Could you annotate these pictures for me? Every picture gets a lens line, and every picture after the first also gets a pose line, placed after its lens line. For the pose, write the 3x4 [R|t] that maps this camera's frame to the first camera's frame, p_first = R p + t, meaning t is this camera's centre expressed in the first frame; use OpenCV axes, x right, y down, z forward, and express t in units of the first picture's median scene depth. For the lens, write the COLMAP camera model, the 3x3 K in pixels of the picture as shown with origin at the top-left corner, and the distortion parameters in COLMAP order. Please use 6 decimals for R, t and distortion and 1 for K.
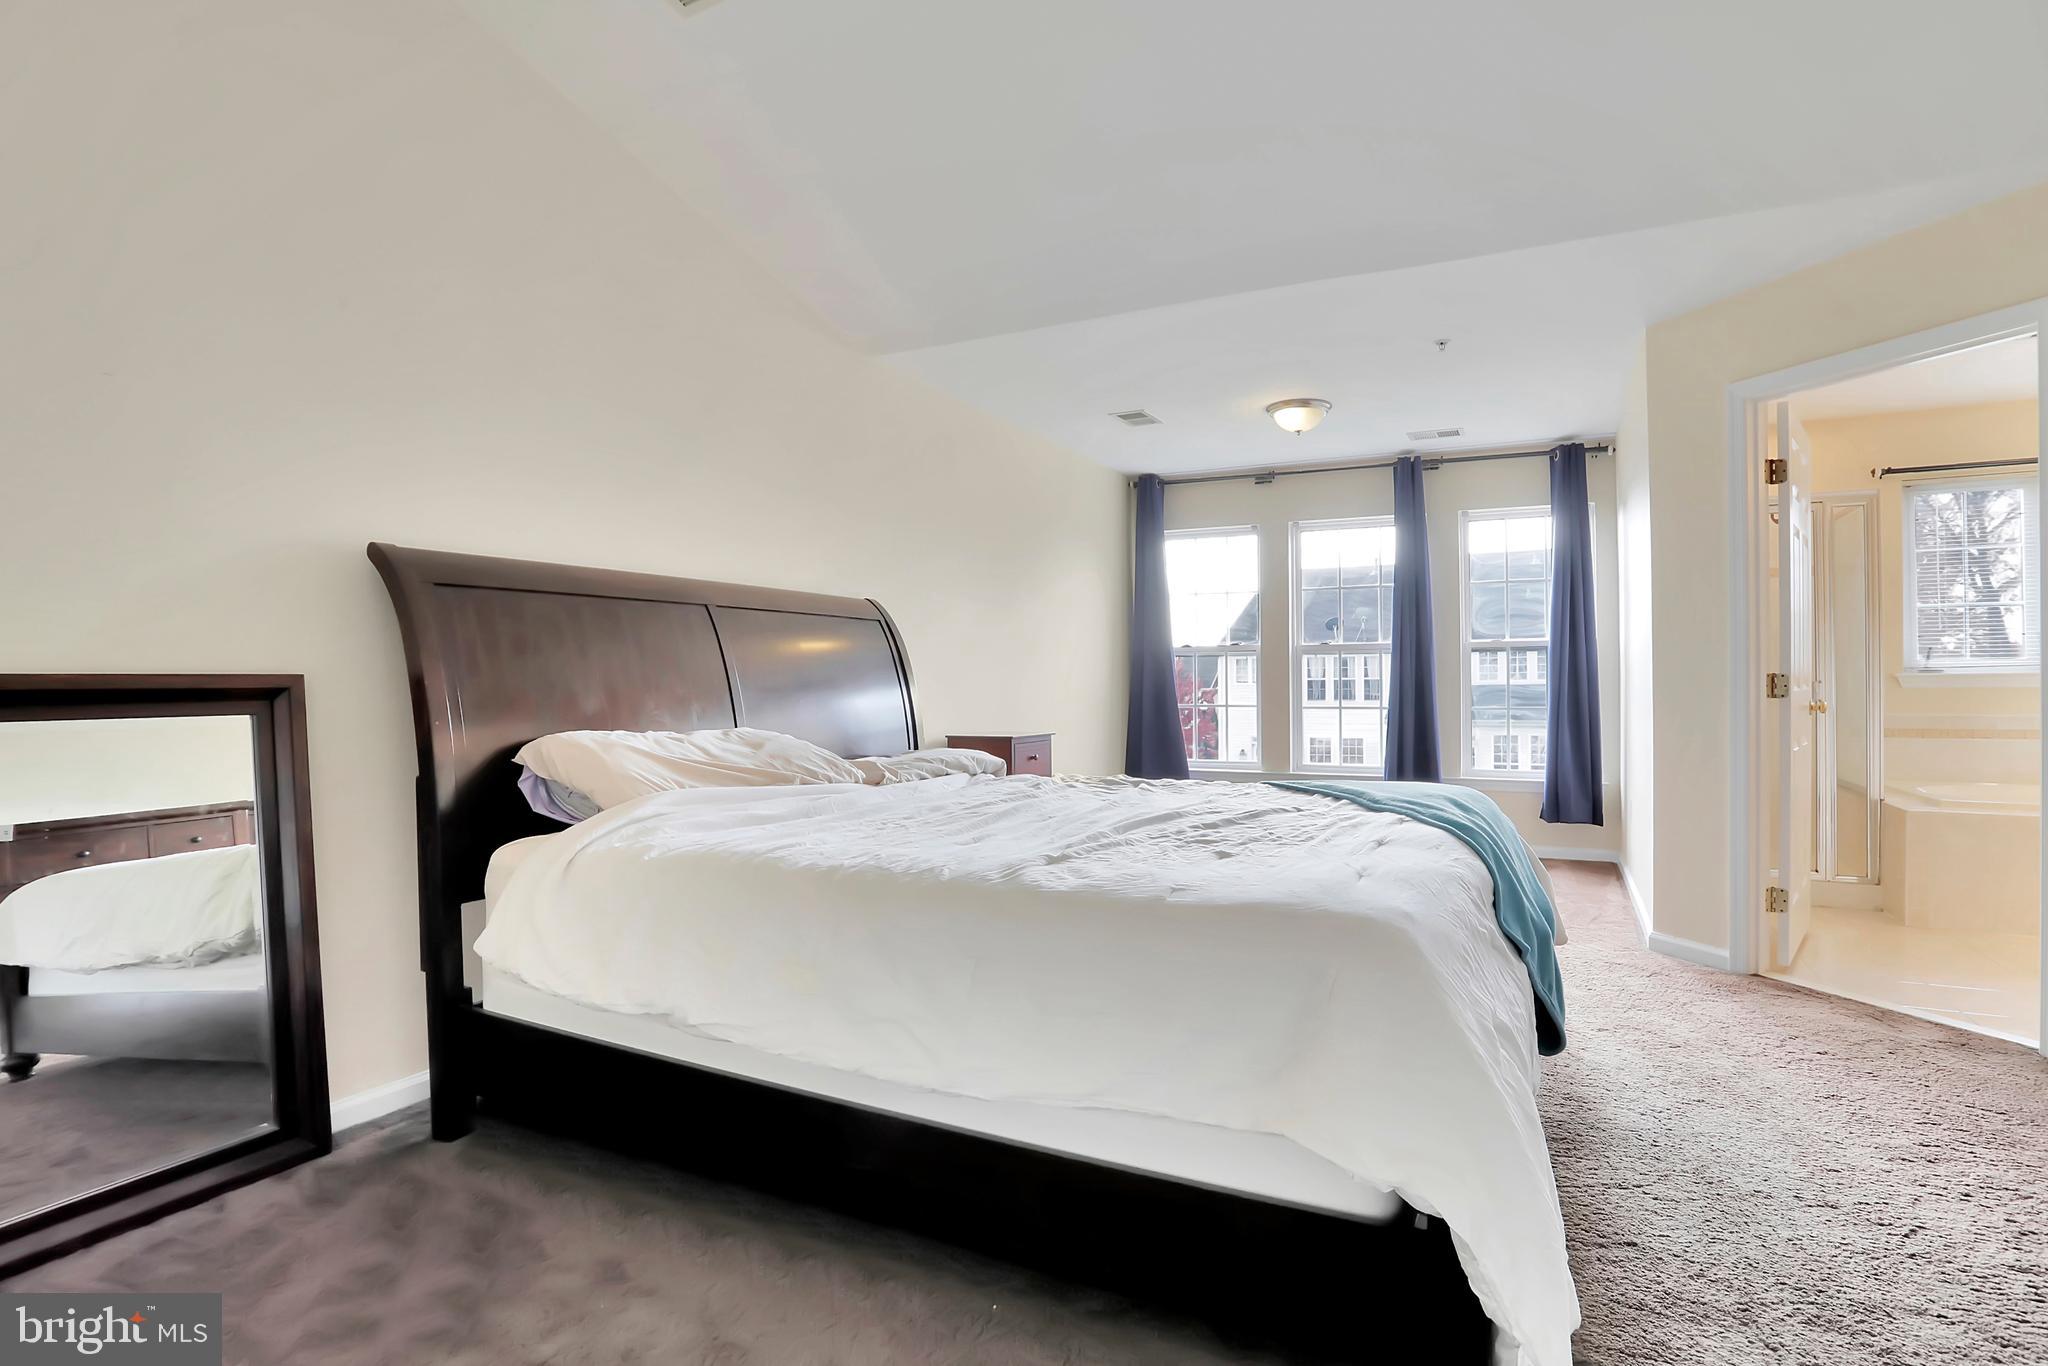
lens RADIAL K [[992.5, 0, 1033.0], [0, 992.5, 680.5], [0, 0, 1]] dist [-0.055671, 0.018912]
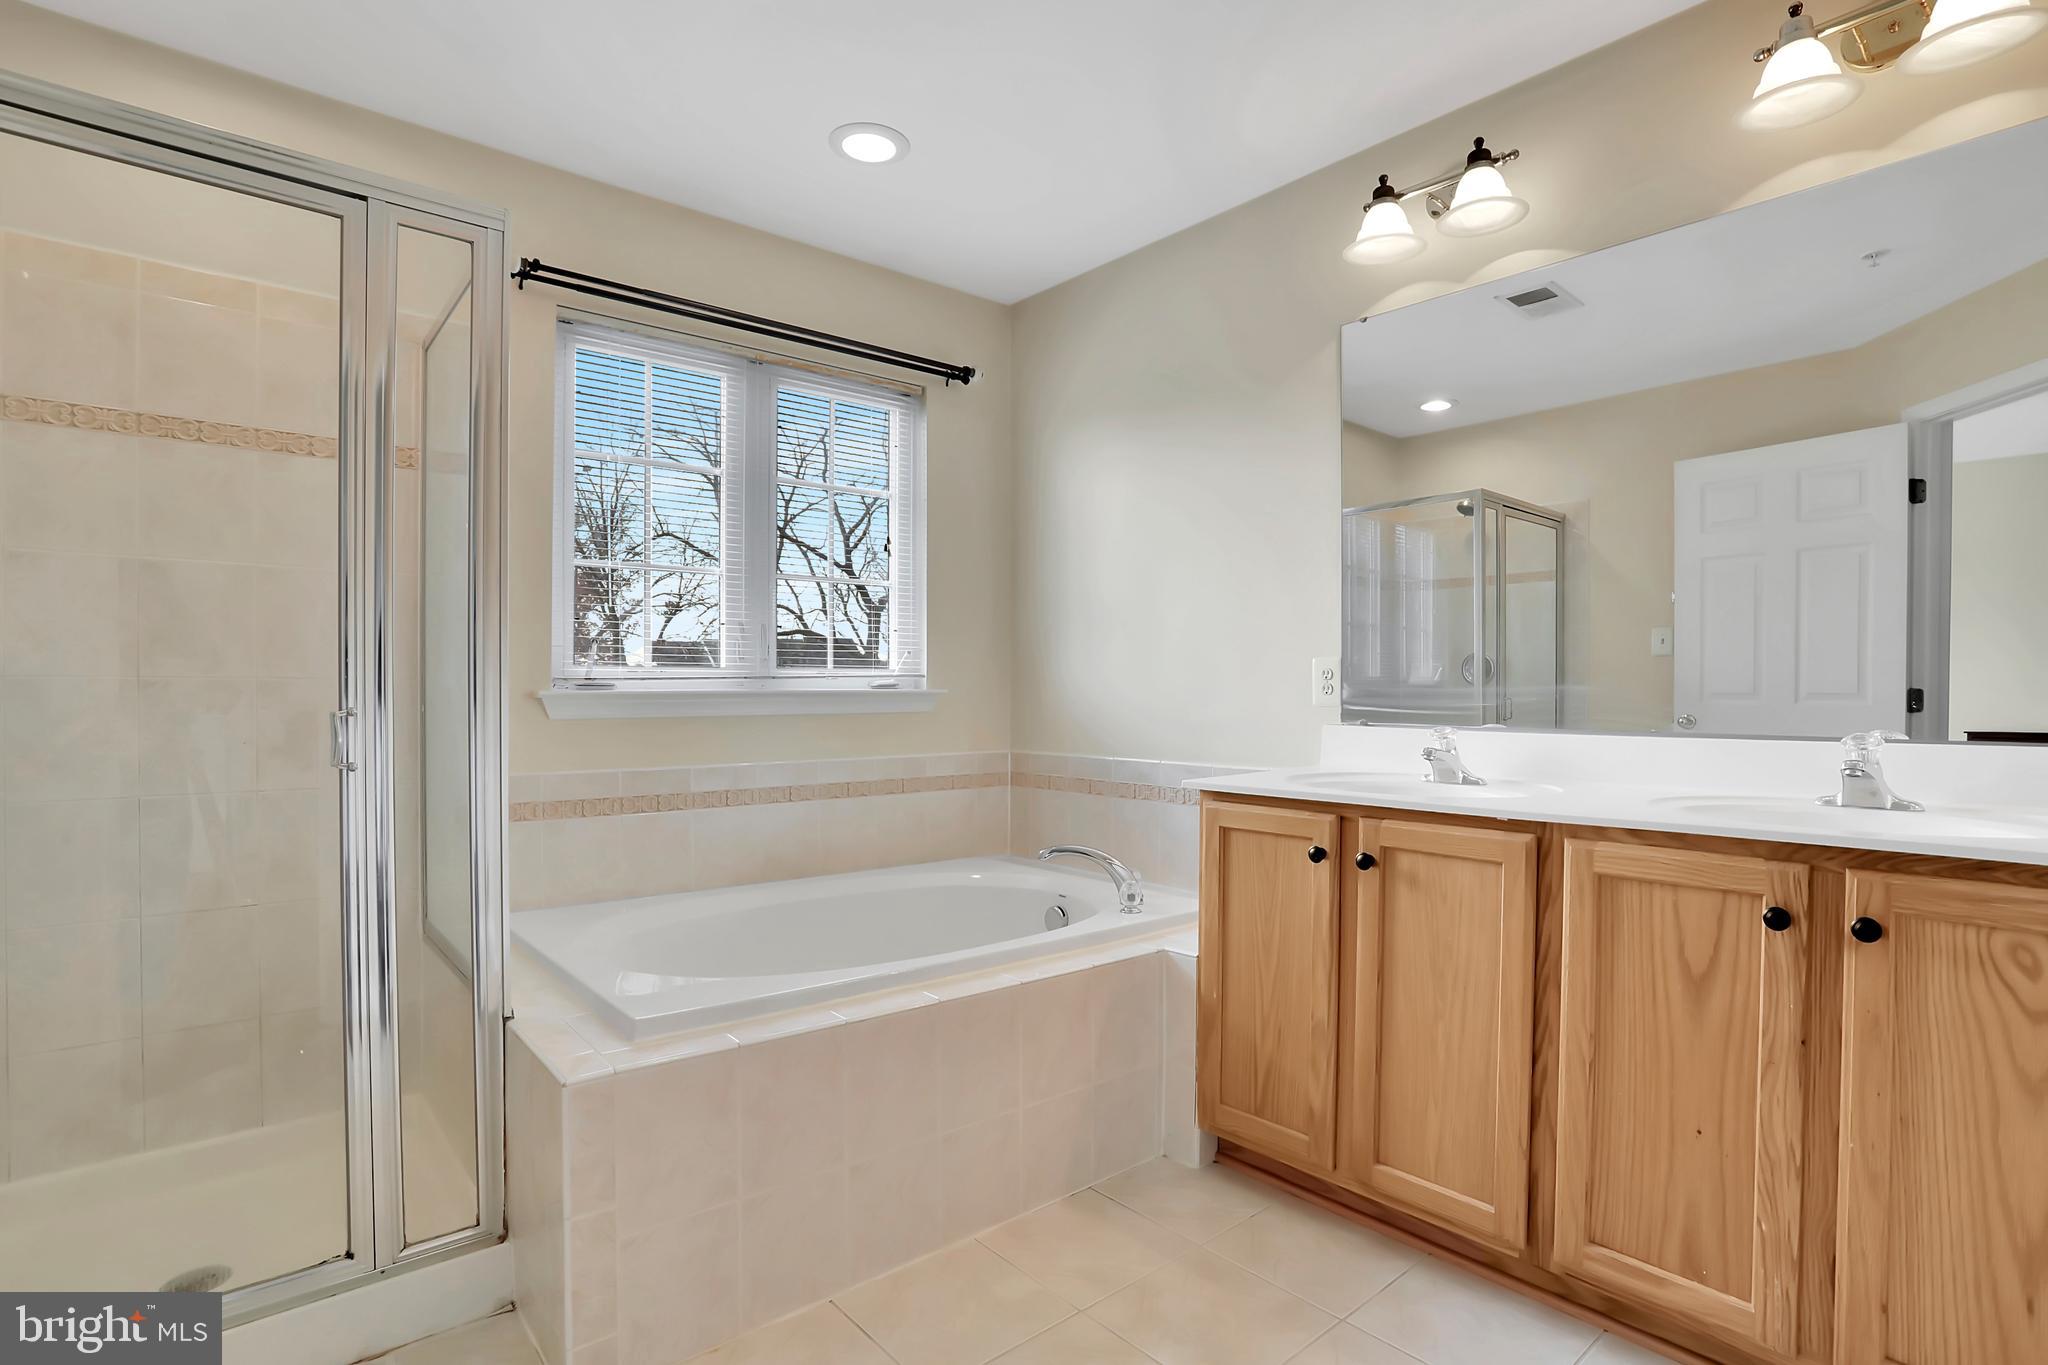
lens RADIAL K [[992.5, 0, 1033.0], [0, 992.5, 680.0], [0, 0, 1]] dist [-0.055671, 0.018912]
pose [[0.370272, 0.011013, 0.928858, 0.294333], [0.001762, 0.999920, -0.012558, -0.003433], [-0.928922, 0.006287, 0.370222, 0.323429]]
